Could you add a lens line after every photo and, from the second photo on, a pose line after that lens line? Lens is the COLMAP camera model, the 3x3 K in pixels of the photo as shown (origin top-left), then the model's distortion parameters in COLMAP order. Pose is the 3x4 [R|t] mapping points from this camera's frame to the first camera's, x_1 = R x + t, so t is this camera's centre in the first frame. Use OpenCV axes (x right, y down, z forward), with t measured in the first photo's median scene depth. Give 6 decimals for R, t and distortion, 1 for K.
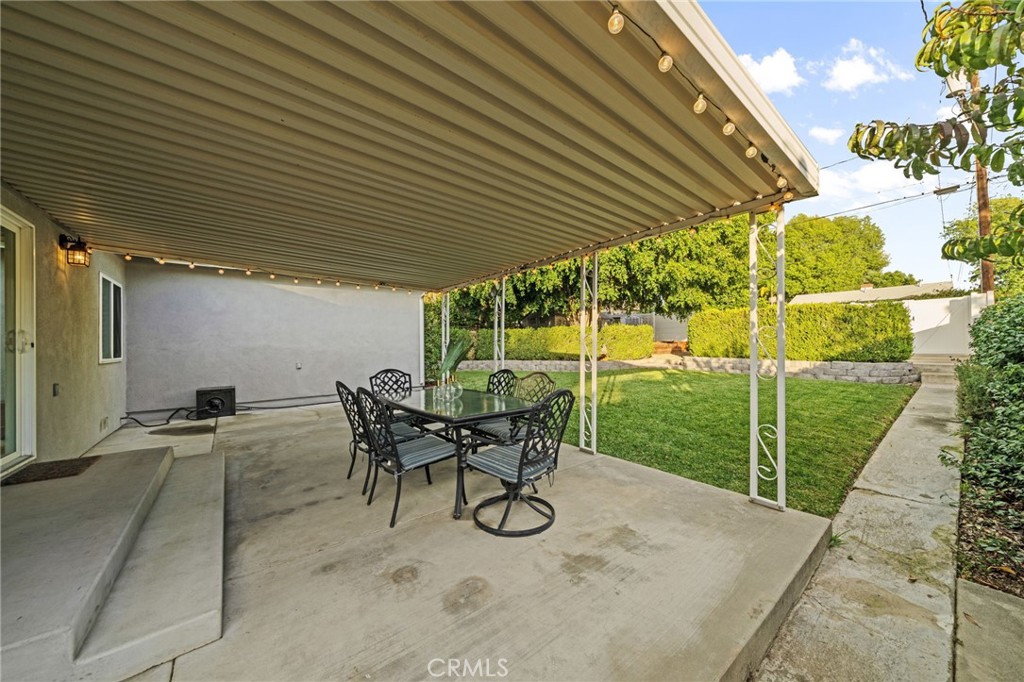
lens RADIAL K [[367.5, 0, 516.7], [0, 367.5, 340.3], [0, 0, 1]] dist [-0.005853, -0.000016]
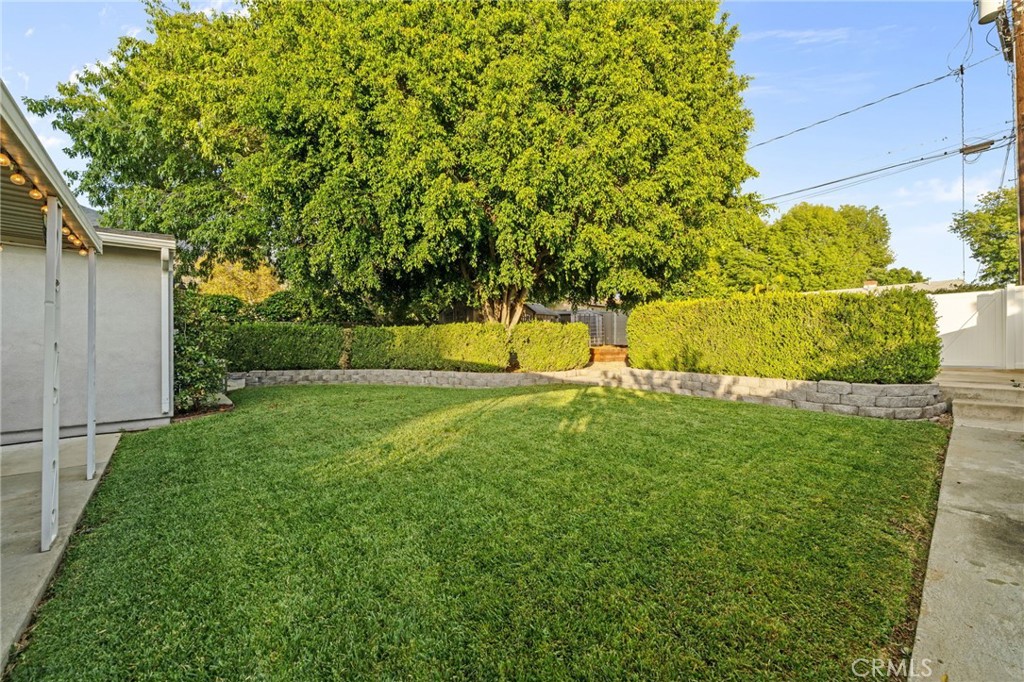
lens RADIAL K [[406.7, 0, 518.6], [0, 406.7, 343.3], [0, 0, 1]] dist [-0.001336, -0.000357]
pose [[0.998614, 0.009875, 0.051691, 0.245925], [-0.010217, 0.999928, 0.006357, -0.006364], [-0.051624, -0.006877, 0.998643, 0.260495]]
